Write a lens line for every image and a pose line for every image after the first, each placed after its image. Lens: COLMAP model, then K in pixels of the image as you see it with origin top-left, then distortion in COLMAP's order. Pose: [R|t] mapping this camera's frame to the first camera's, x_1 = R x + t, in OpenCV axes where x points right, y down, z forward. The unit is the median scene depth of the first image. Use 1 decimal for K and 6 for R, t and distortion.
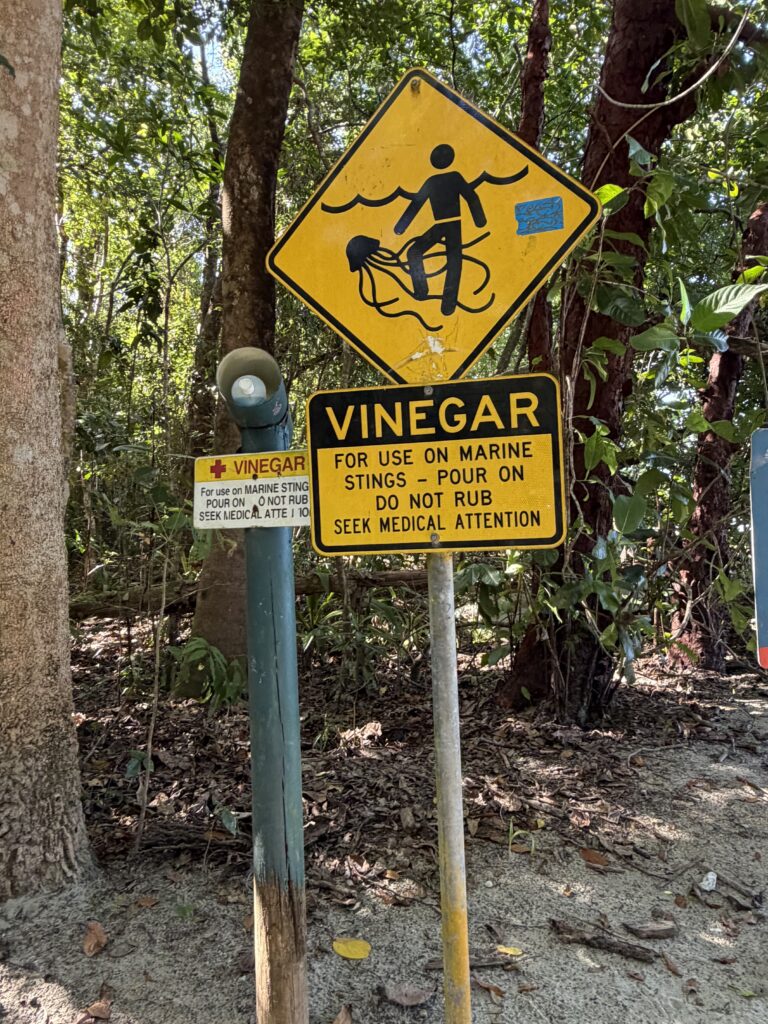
lens RADIAL K [[692.1, 0, 384.0], [0, 692.1, 510.5], [0, 0, 1]] dist [0.000363, -0.001197]
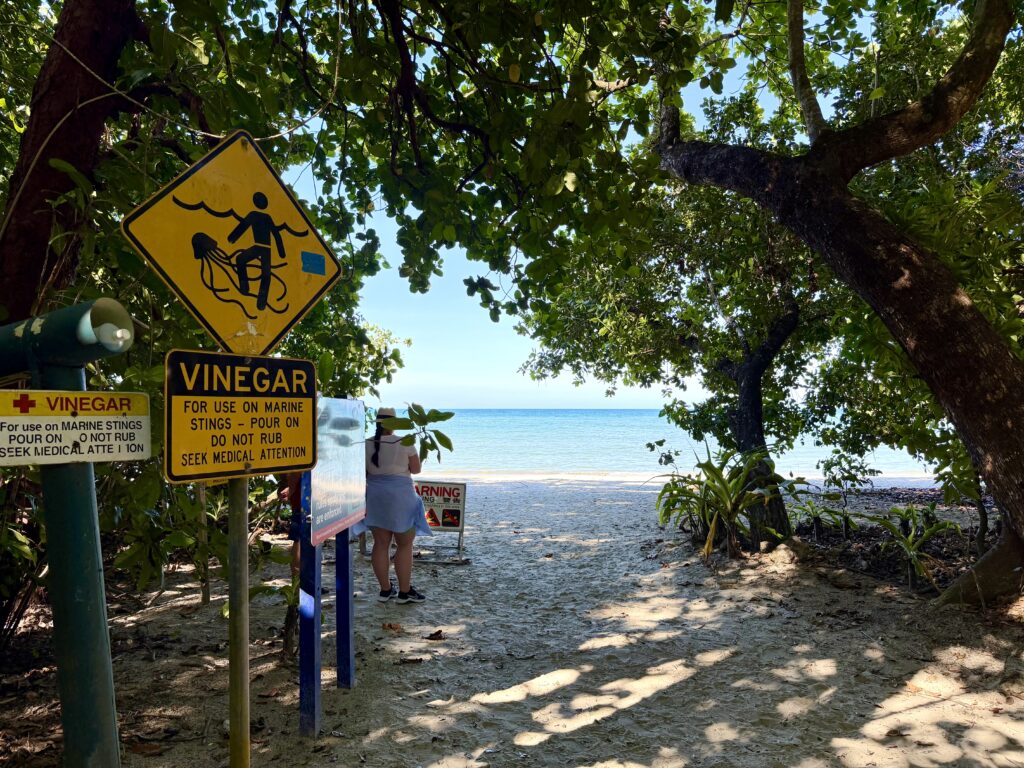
lens RADIAL K [[713.7, 0, 512.5], [0, 713.7, 384.1], [0, 0, 1]] dist [-0.003624, -0.001257]
pose [[0.326725, 0.082766, 0.941488, -1.097390], [-0.000567, 0.996175, -0.087377, -0.000022], [-0.945119, 0.028014, 0.325522, 0.027648]]
